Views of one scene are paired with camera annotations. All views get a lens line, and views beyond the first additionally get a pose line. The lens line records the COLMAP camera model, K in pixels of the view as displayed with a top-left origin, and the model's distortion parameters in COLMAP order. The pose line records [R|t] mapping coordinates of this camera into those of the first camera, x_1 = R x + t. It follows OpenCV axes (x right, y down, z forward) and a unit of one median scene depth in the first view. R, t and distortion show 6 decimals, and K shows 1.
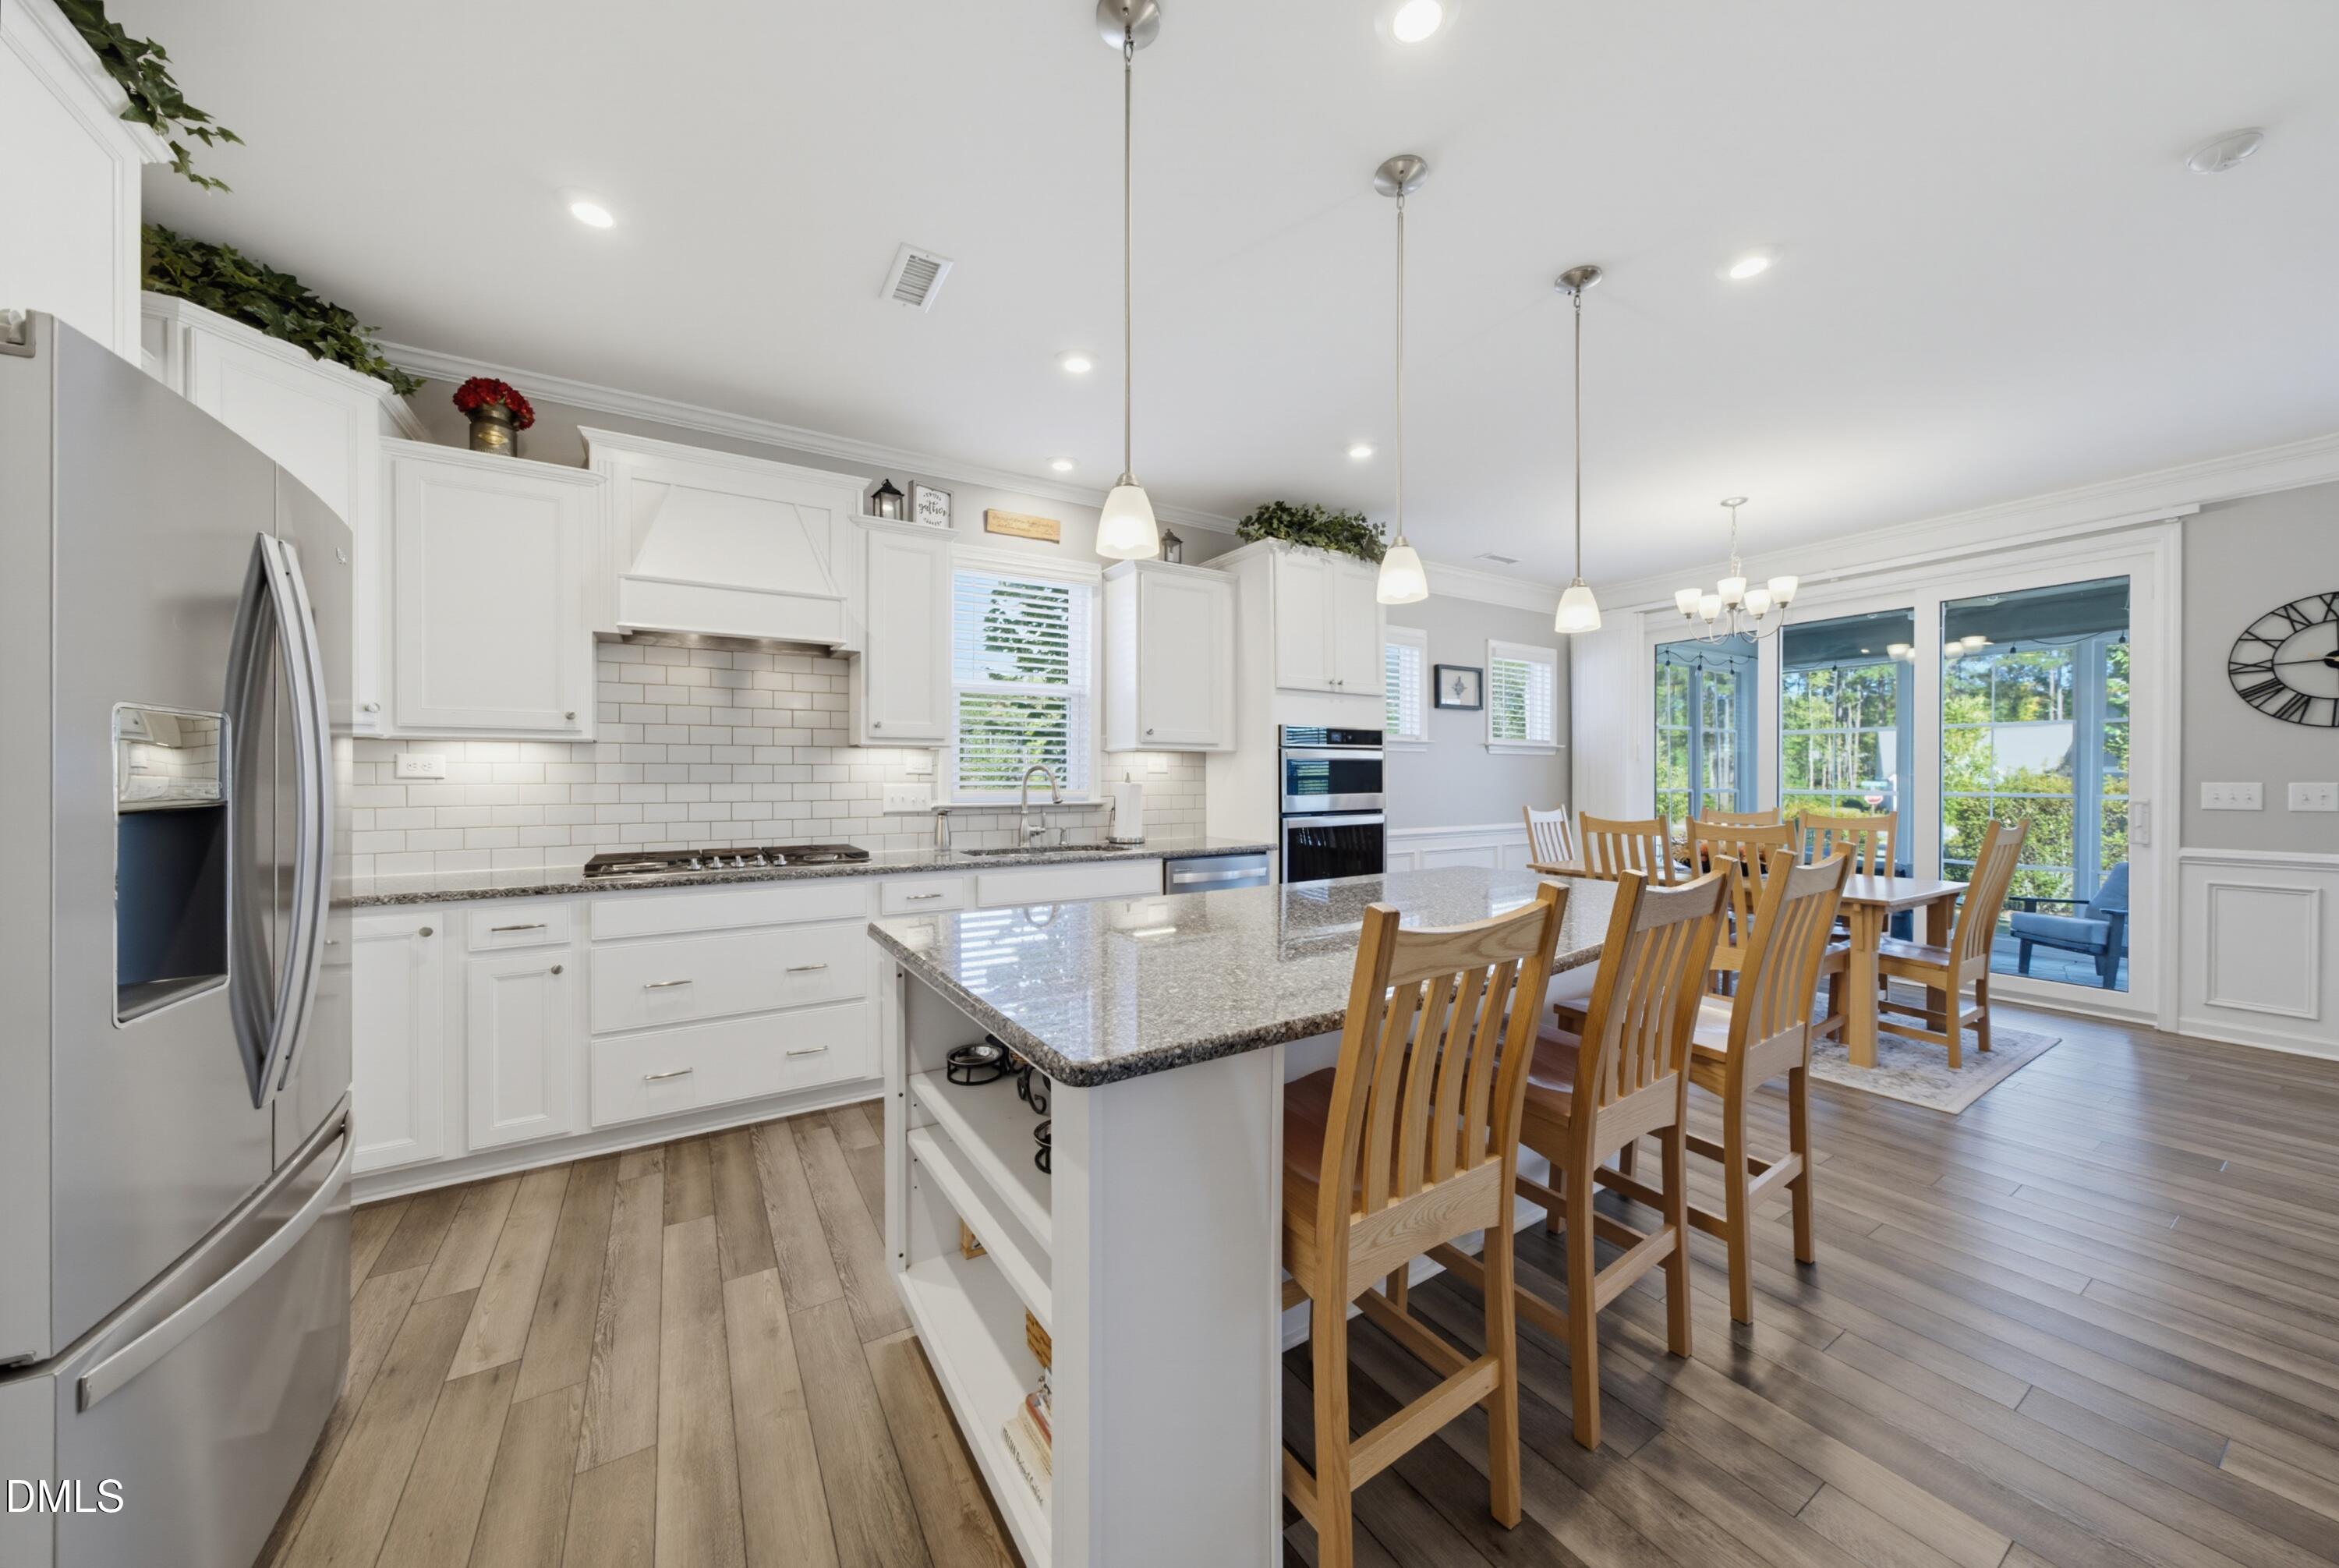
lens RADIAL K [[802.0, 0, 1155.5], [0, 802.0, 776.6], [0, 0, 1]] dist [-0.001469, -0.000142]
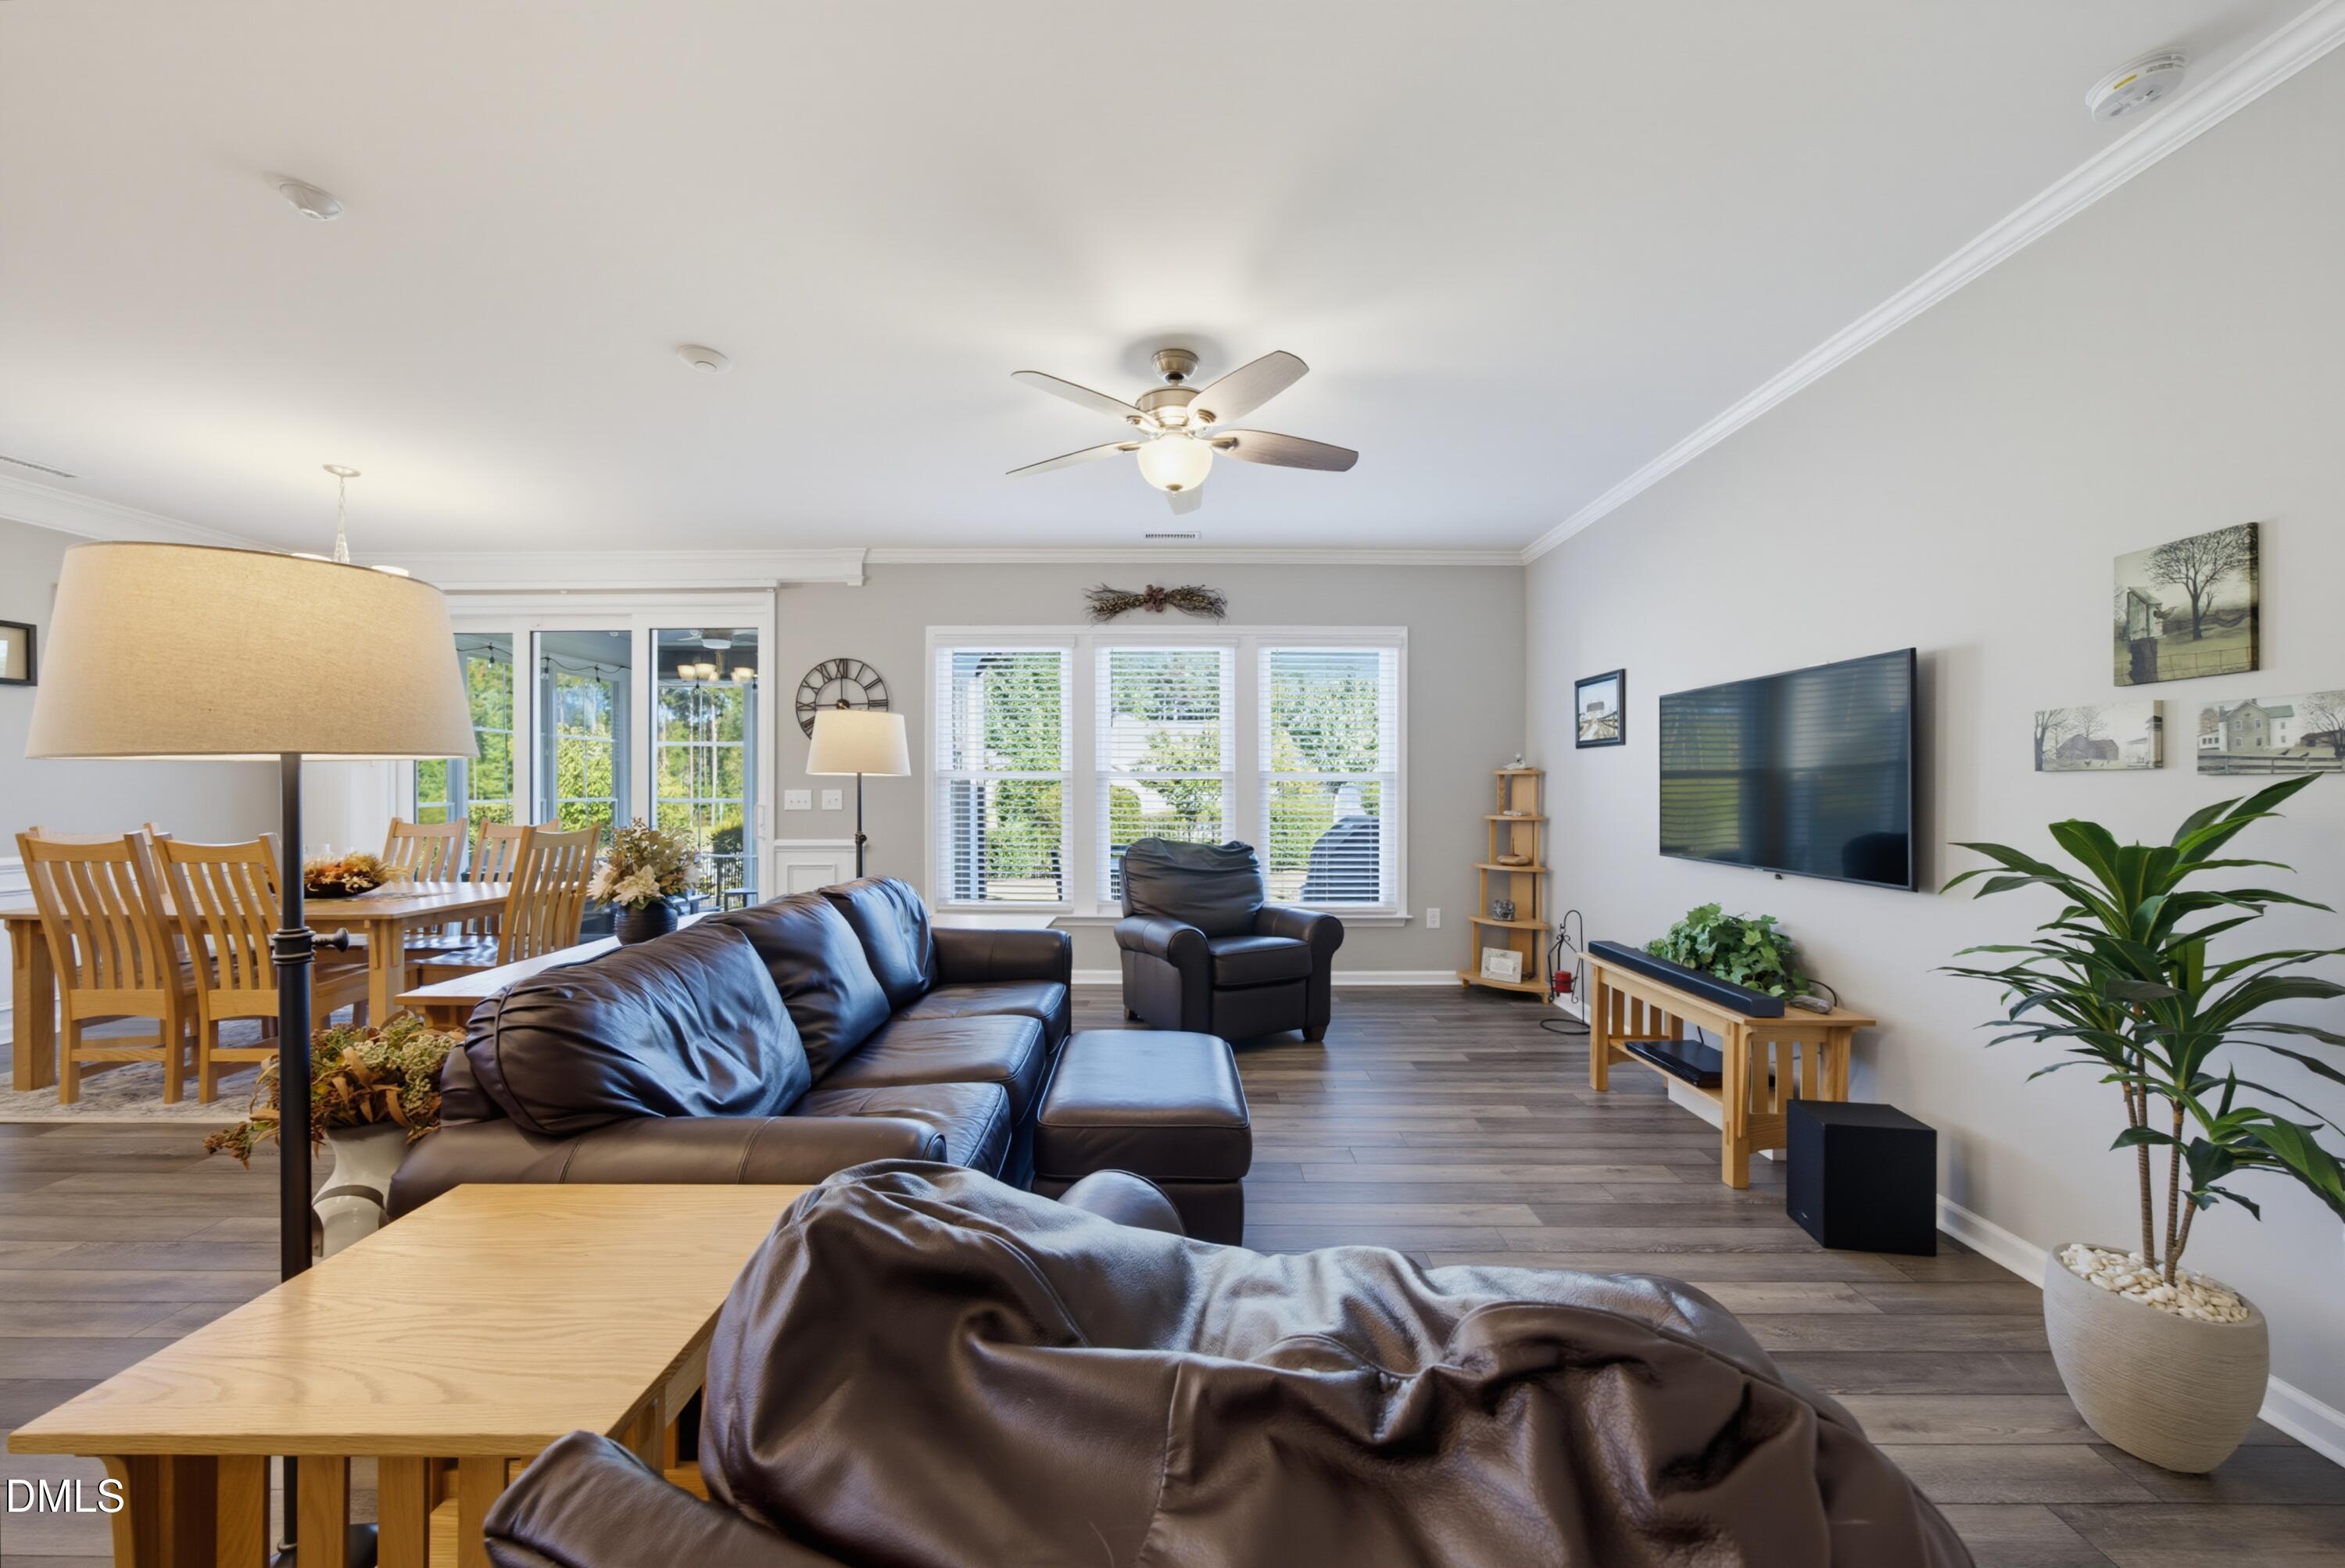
lens RADIAL K [[796.3, 0, 1204.2], [0, 796.3, 787.0], [0, 0, 1]] dist [0.000606, 0.000234]
pose [[0.516910, -0.001556, 0.856038, 0.499972], [0.000864, 0.999999, 0.001295, 0.001235], [-0.856039, 0.000070, 0.516911, -0.274377]]
